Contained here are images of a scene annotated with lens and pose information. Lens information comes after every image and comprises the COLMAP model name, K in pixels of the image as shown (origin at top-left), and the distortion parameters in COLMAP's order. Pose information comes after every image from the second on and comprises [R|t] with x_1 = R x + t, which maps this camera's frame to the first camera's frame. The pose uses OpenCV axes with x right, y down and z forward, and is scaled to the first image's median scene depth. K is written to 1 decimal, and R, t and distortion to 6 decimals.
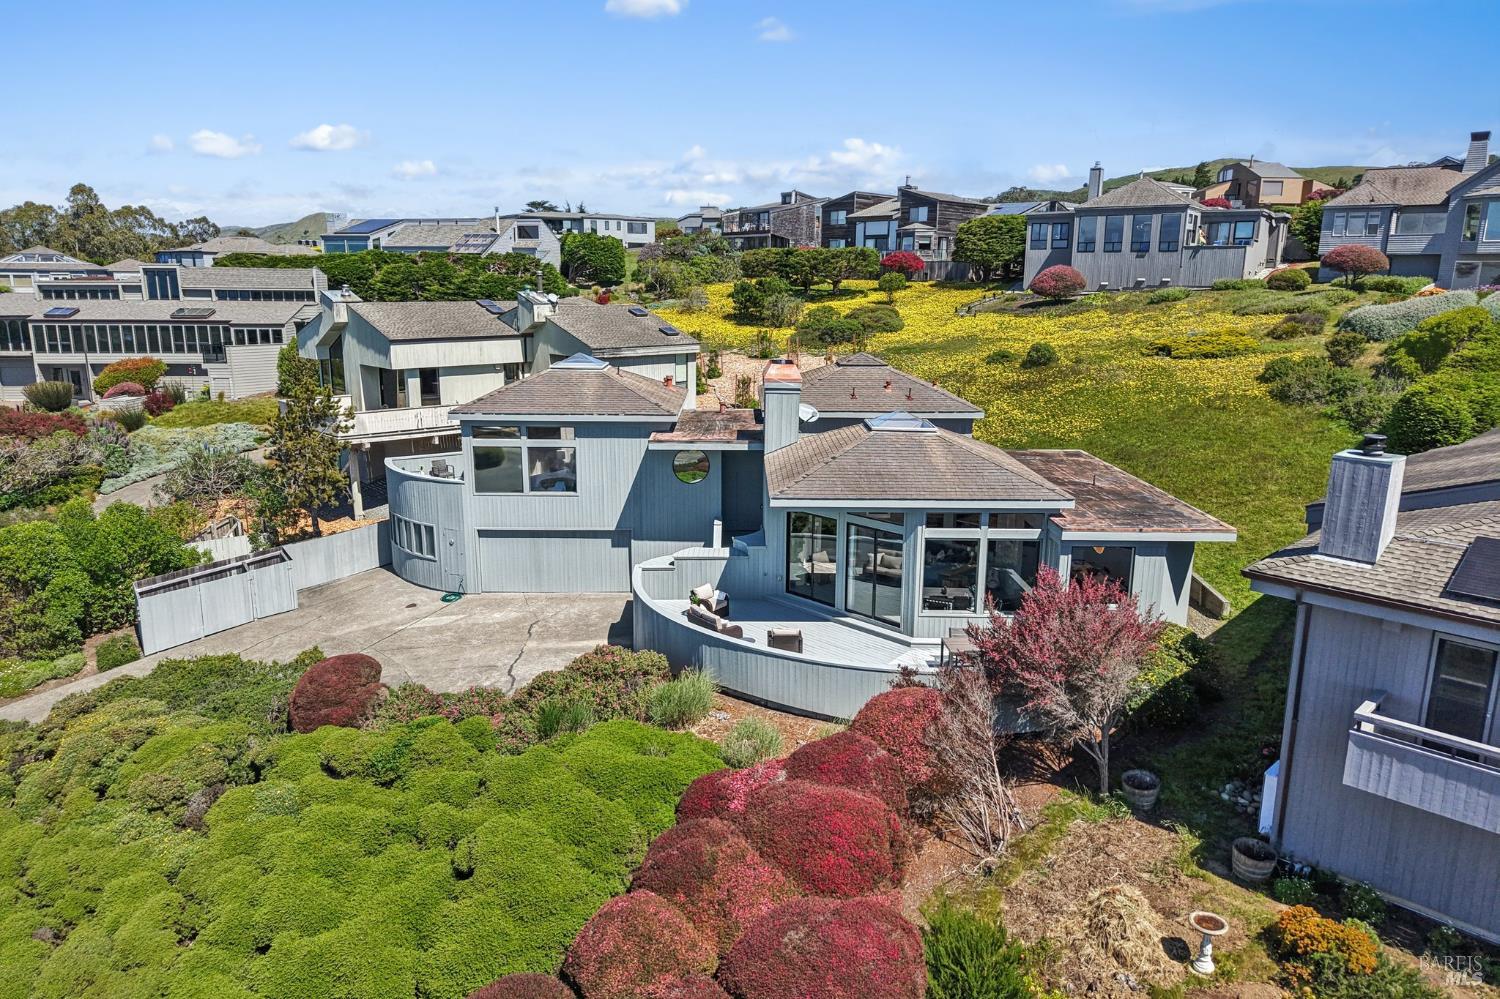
lens RADIAL K [[1016.3, 0, 750.0], [0, 1016.3, 499.5], [0, 0, 1]] dist [0.061747, -0.089166]
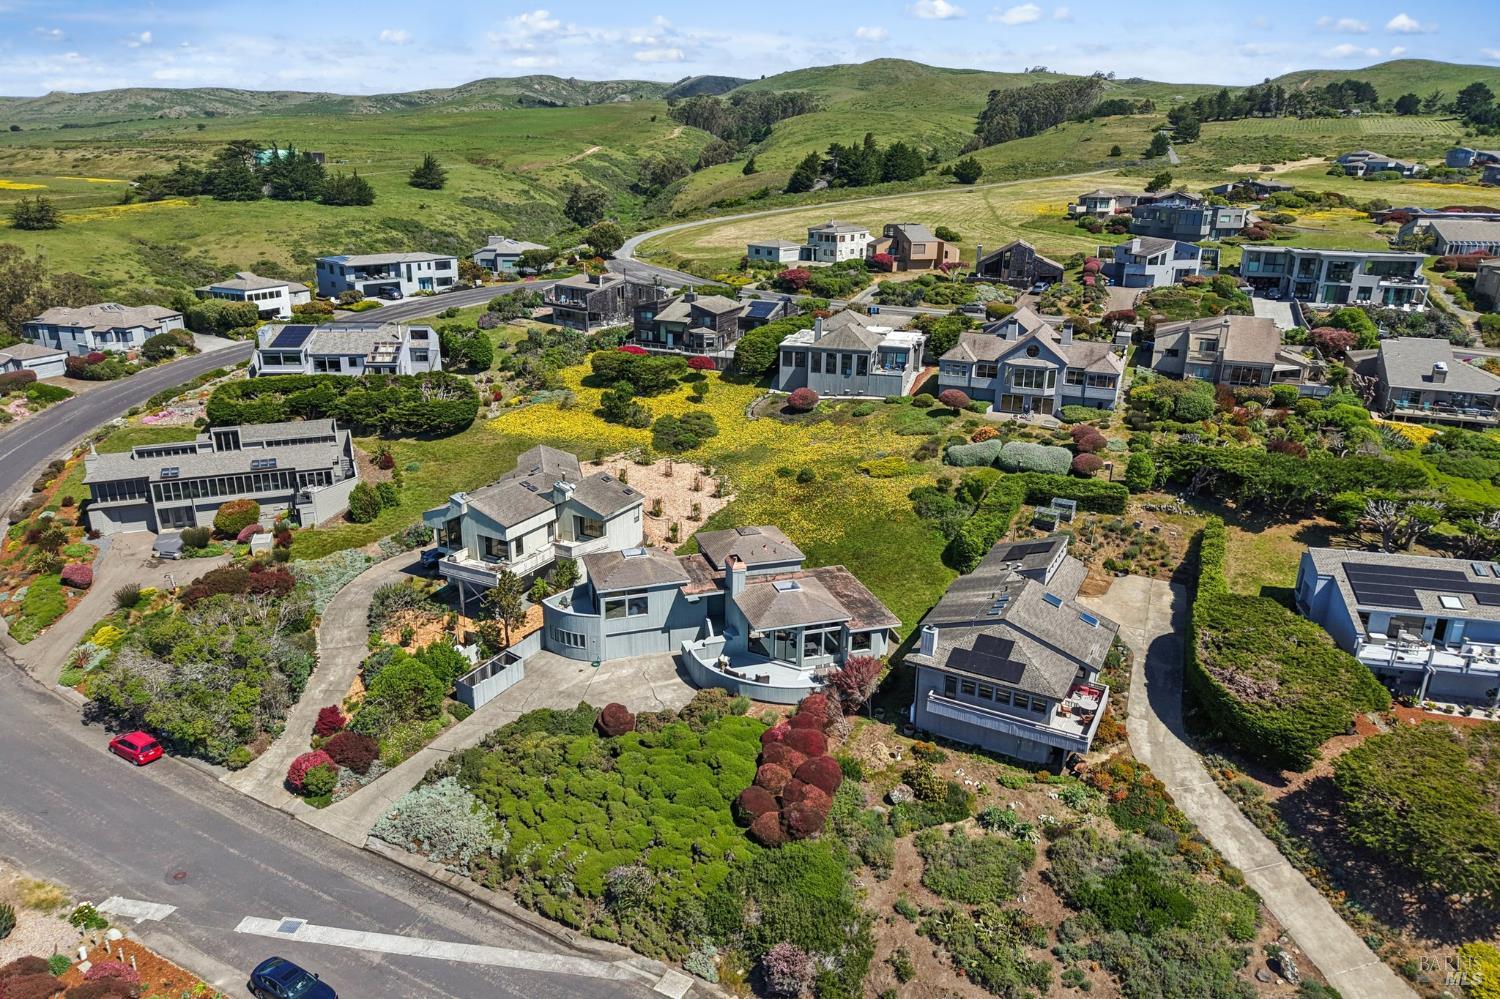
lens RADIAL K [[1016.3, 0, 750.0], [0, 1016.3, 499.5], [0, 0, 1]] dist [0.061747, -0.089166]
pose [[0.956427, -0.095677, 0.275851, -0.626554], [0.063039, 0.990169, 0.124867, -0.606894], [-0.285086, -0.102036, 0.953055, -1.421473]]
